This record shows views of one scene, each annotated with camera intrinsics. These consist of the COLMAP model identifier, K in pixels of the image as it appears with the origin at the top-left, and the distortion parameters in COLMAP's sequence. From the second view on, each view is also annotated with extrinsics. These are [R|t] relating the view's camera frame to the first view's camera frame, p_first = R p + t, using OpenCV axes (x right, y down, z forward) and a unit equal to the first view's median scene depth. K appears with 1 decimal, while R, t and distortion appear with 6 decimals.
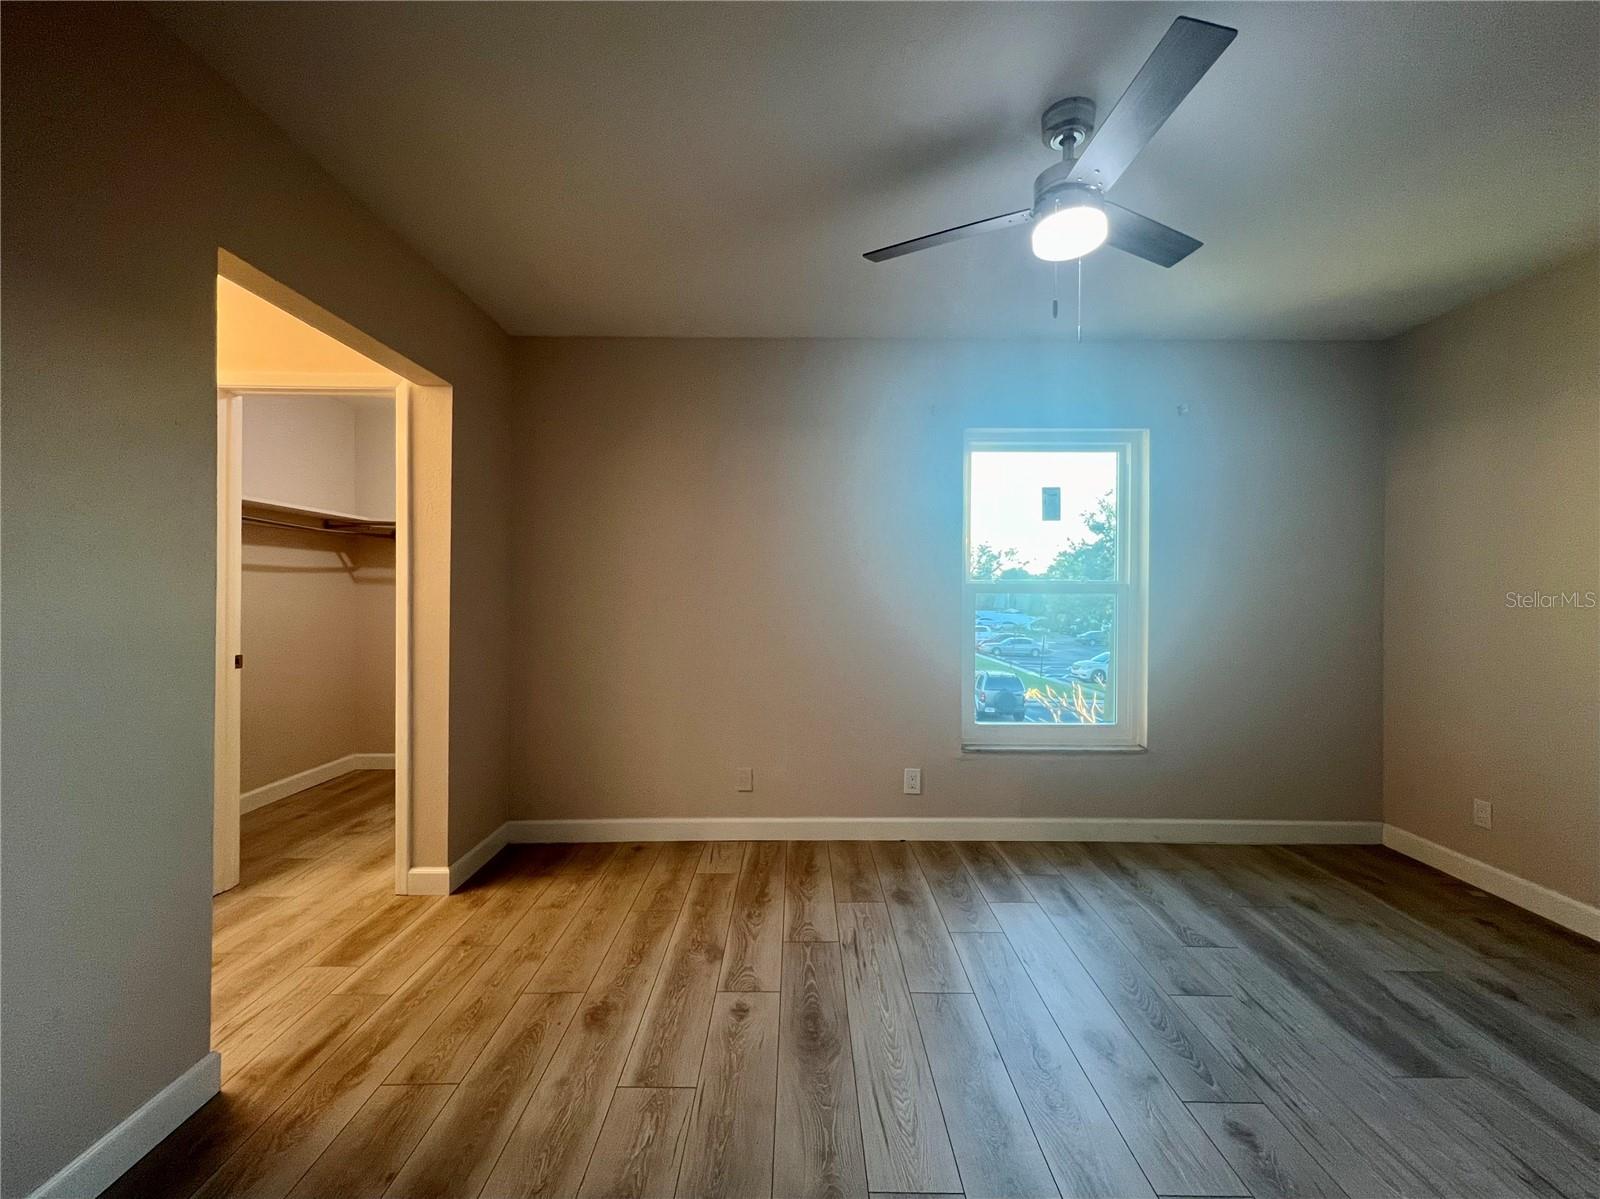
lens RADIAL K [[647.5, 0, 796.3], [0, 647.5, 594.4], [0, 0, 1]] dist [0.000608, -0.000177]
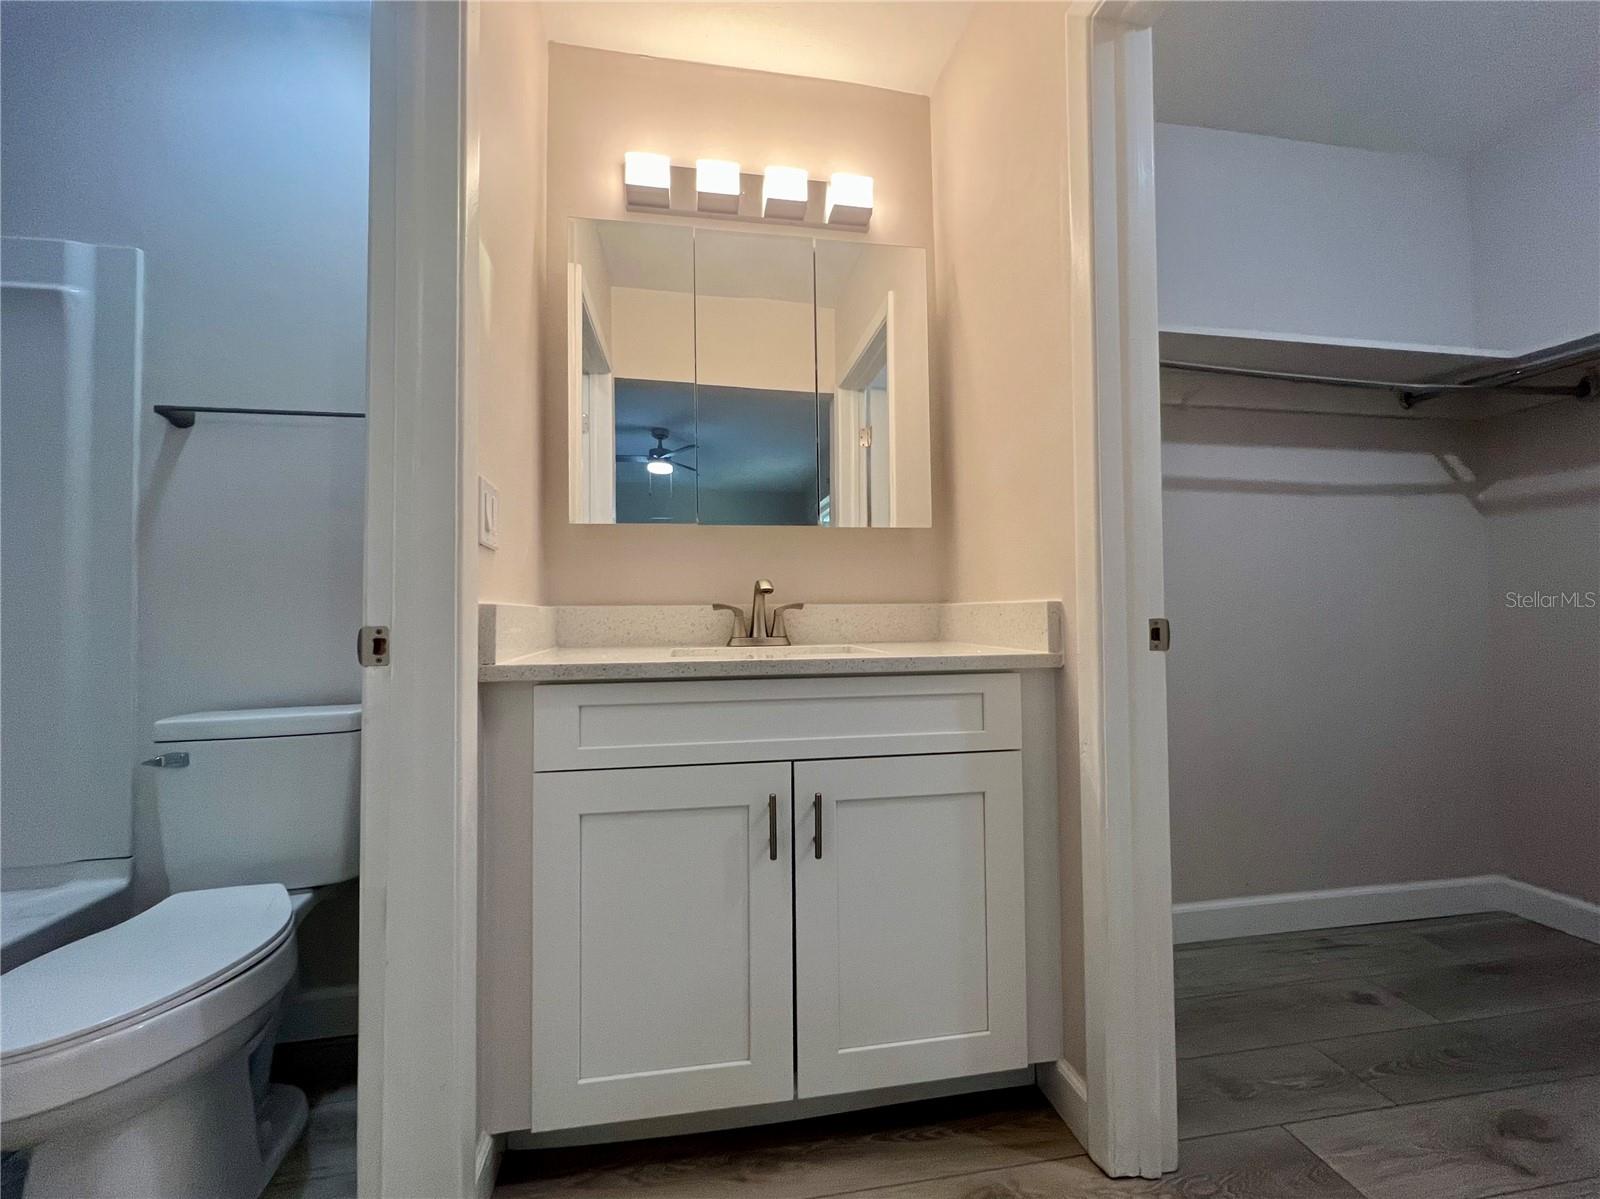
lens RADIAL K [[647.5, 0, 796.3], [0, 647.5, 594.4], [0, 0, 1]] dist [0.000608, -0.000177]
pose [[0.157185, -0.038137, -0.986833, -0.314160], [0.004391, 0.999271, -0.037918, 0.060633], [0.987559, 0.001627, 0.157238, 0.458173]]
